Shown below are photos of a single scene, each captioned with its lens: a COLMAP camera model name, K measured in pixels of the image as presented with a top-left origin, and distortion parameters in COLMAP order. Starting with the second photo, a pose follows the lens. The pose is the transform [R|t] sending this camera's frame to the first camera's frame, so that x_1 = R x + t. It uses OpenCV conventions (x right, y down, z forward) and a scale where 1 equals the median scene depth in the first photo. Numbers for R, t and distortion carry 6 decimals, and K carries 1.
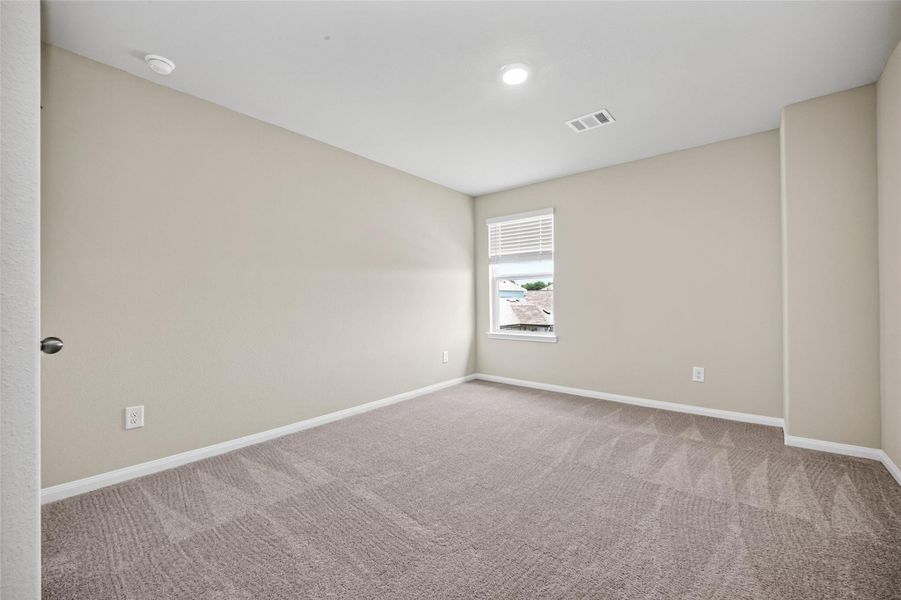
lens RADIAL K [[370.8, 0, 450.5], [0, 370.8, 300.0], [0, 0, 1]] dist [0.000591, -0.009228]
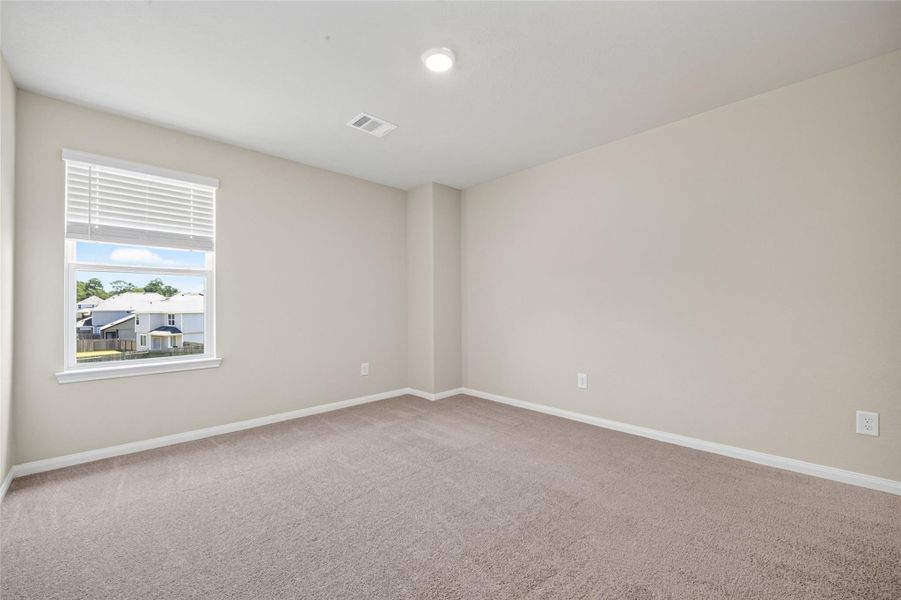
lens RADIAL K [[370.8, 0, 450.5], [0, 370.8, 300.0], [0, 0, 1]] dist [0.000591, -0.009228]
pose [[0.076007, 0.014638, 0.997000, -0.390487], [0.002529, 0.999886, -0.014873, -0.003476], [-0.997104, 0.003652, 0.075962, 0.486408]]
